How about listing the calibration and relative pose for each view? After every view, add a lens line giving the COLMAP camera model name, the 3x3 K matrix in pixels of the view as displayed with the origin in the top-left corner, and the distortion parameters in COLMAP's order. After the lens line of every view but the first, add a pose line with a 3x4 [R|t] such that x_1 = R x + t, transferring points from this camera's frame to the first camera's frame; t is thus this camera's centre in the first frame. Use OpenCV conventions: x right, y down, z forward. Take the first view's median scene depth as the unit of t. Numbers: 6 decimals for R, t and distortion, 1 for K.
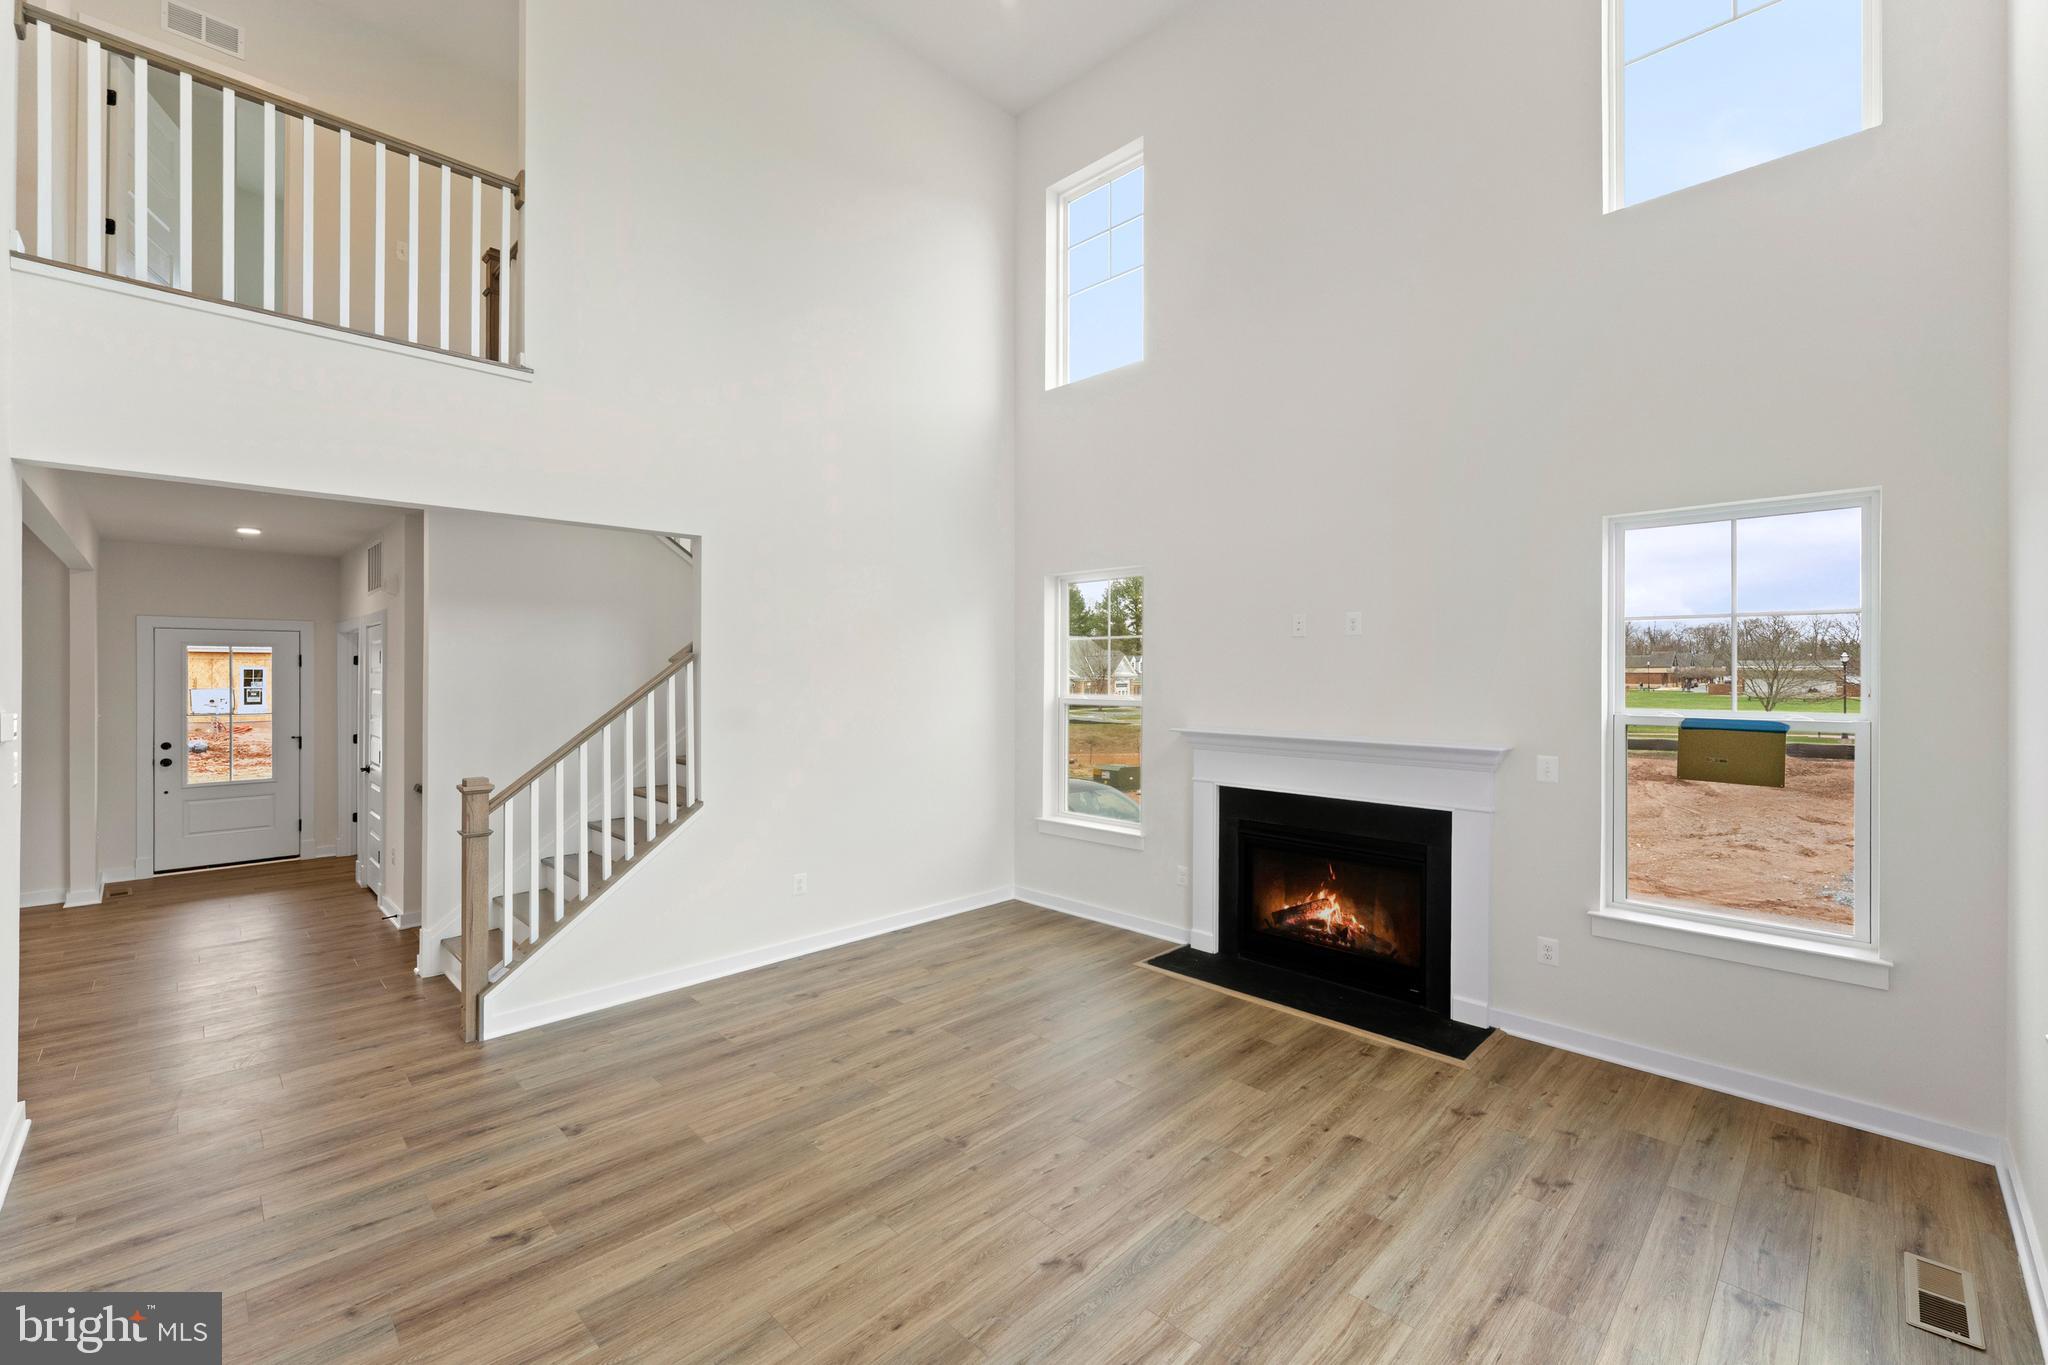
lens RADIAL K [[822.1, 0, 1020.3], [0, 822.1, 687.2], [0, 0, 1]] dist [-0.000269, -0.000539]
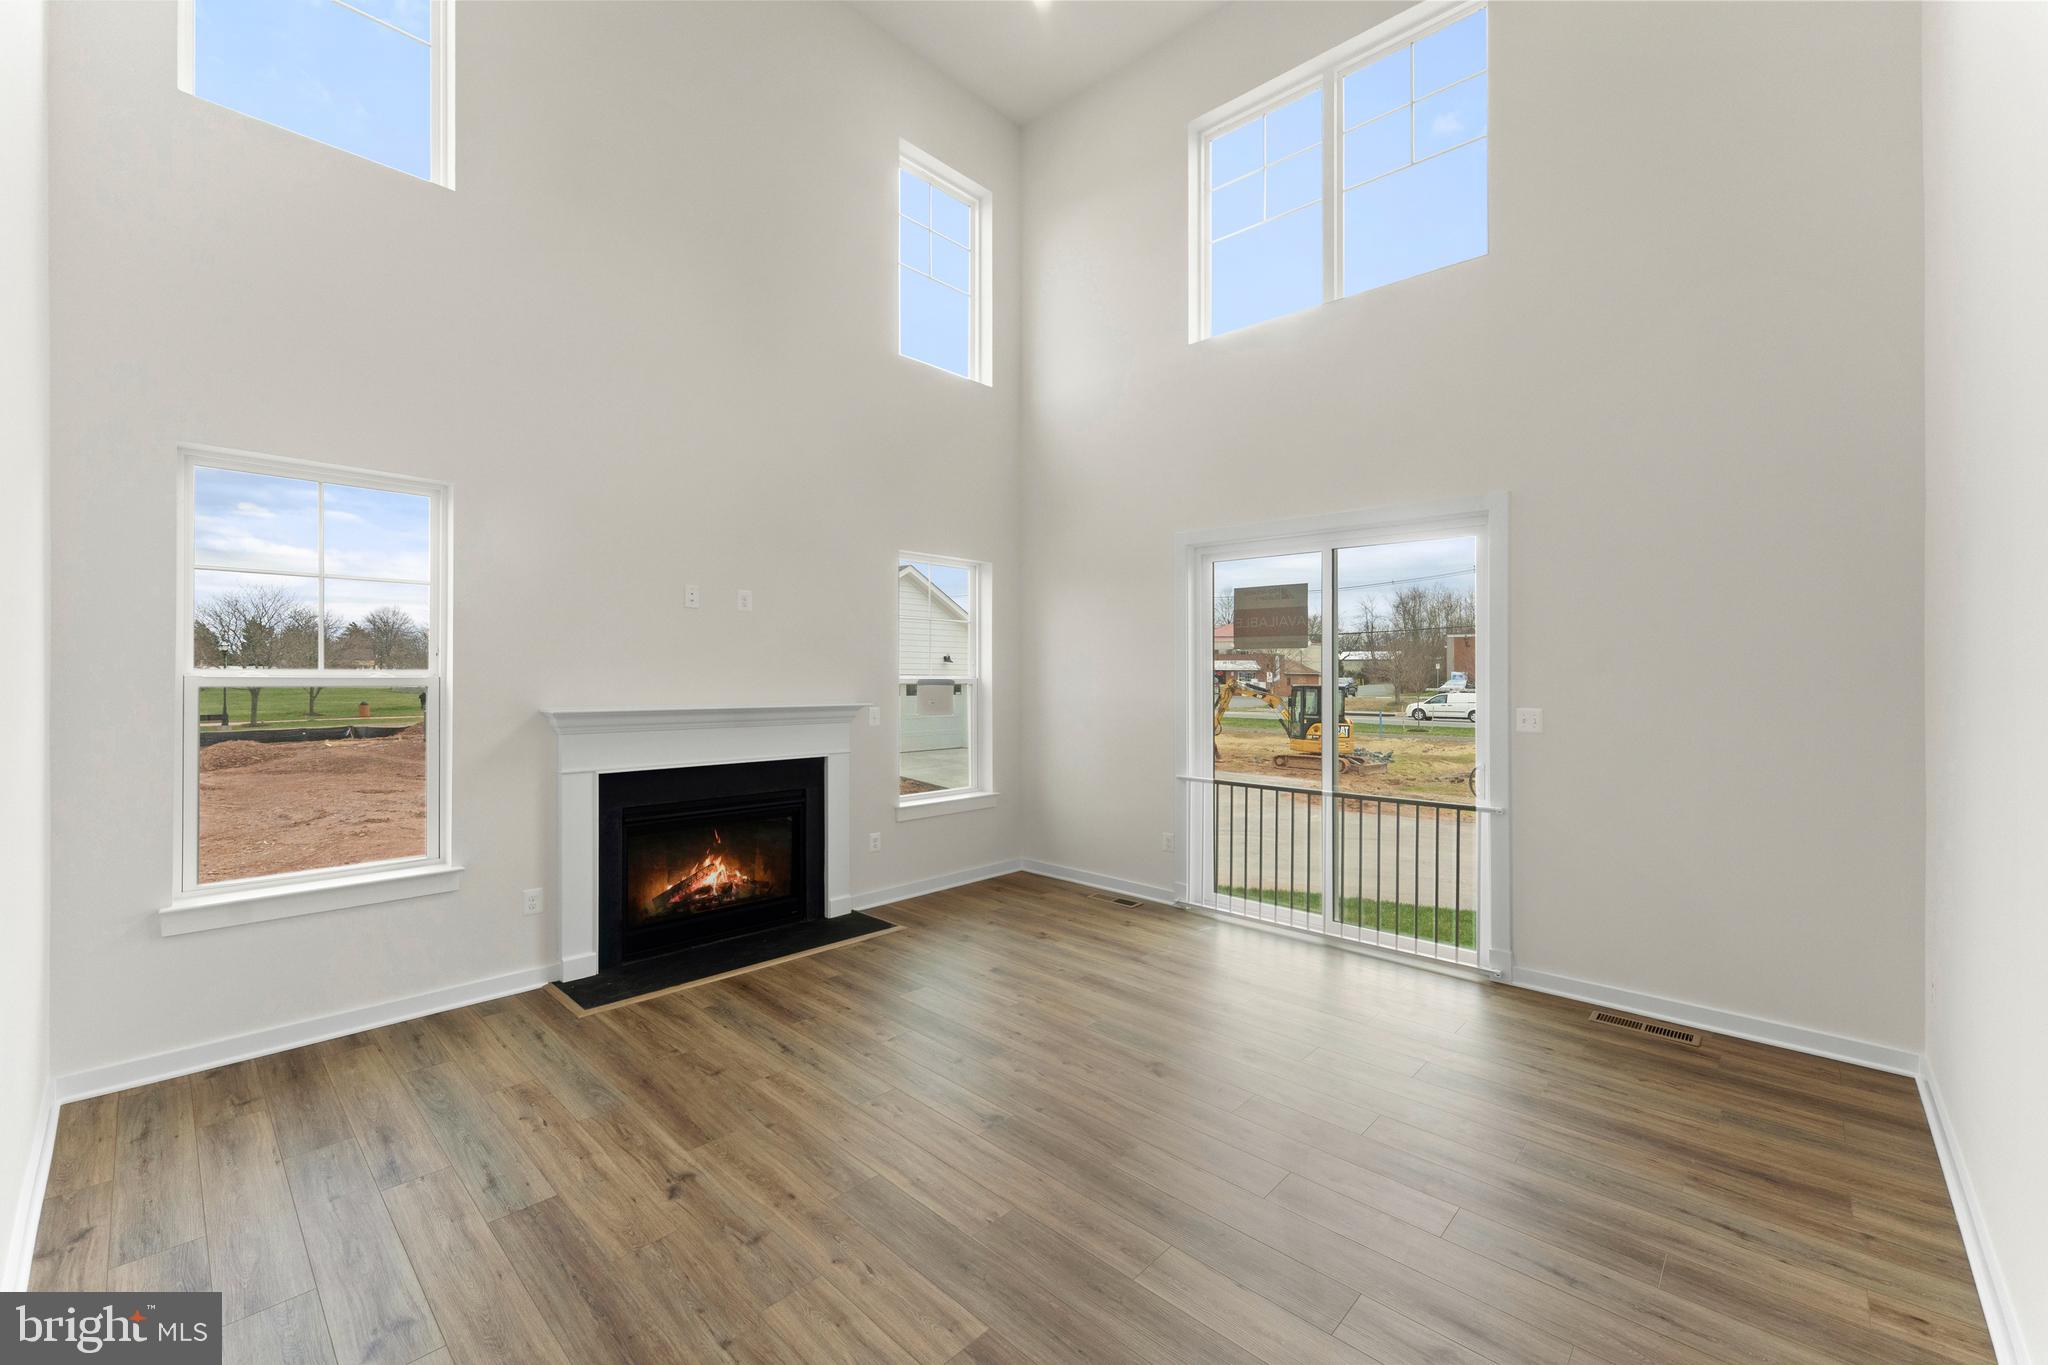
lens RADIAL K [[822.1, 0, 1013.7], [0, 822.1, 668.4], [0, 0, 1]] dist [-0.000269, -0.000539]
pose [[-0.013643, 0.006885, 0.999883, -0.799938], [0.007091, 0.999952, -0.006789, 0.026260], [-0.999882, 0.006997, -0.013692, 0.760451]]
